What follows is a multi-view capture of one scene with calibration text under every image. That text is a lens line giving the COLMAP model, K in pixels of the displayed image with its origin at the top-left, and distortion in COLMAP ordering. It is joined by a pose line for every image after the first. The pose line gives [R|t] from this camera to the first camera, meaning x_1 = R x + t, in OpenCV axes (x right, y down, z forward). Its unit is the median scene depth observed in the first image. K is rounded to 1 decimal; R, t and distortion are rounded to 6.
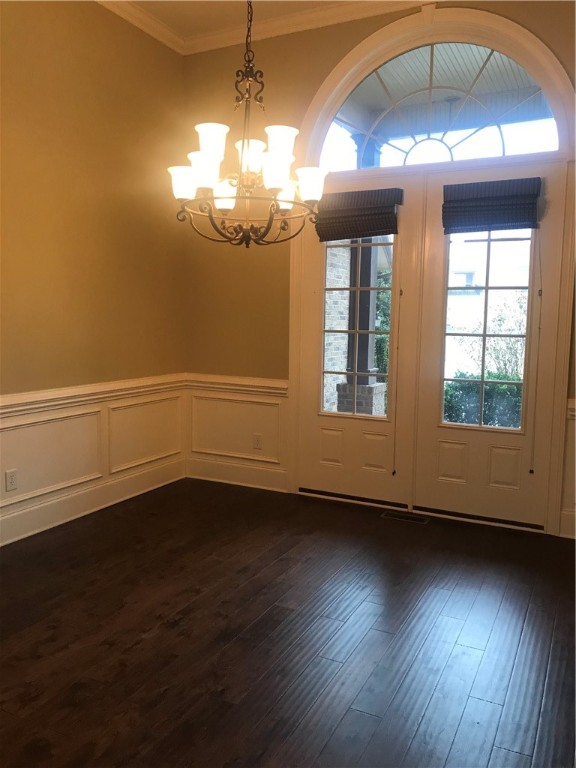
lens RADIAL K [[626.7, 0, 286.7], [0, 626.7, 385.6], [0, 0, 1]] dist [0.014840, -0.022000]
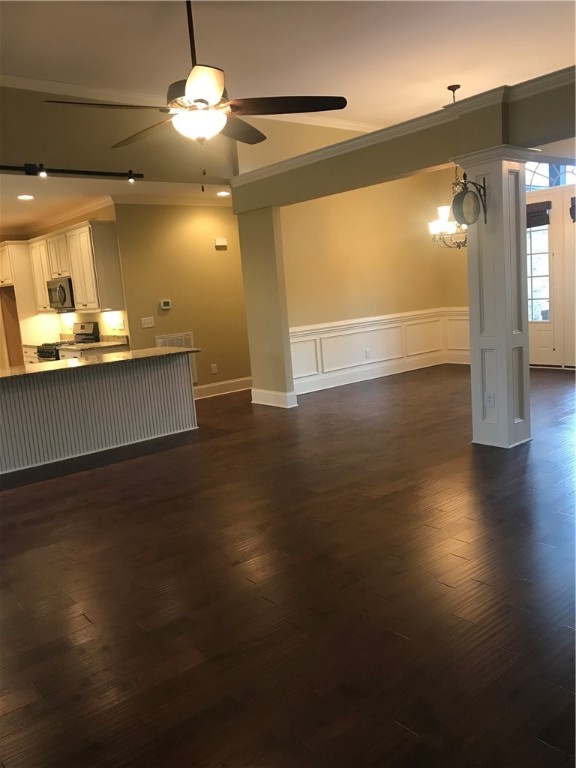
lens RADIAL K [[626.7, 0, 286.9], [0, 626.7, 381.6], [0, 0, 1]] dist [0.014840, -0.022000]
pose [[0.907724, -0.025542, -0.418790, 0.239214], [0.047172, 0.998030, 0.041374, 0.123502], [0.416908, -0.057312, 0.907140, -1.115787]]
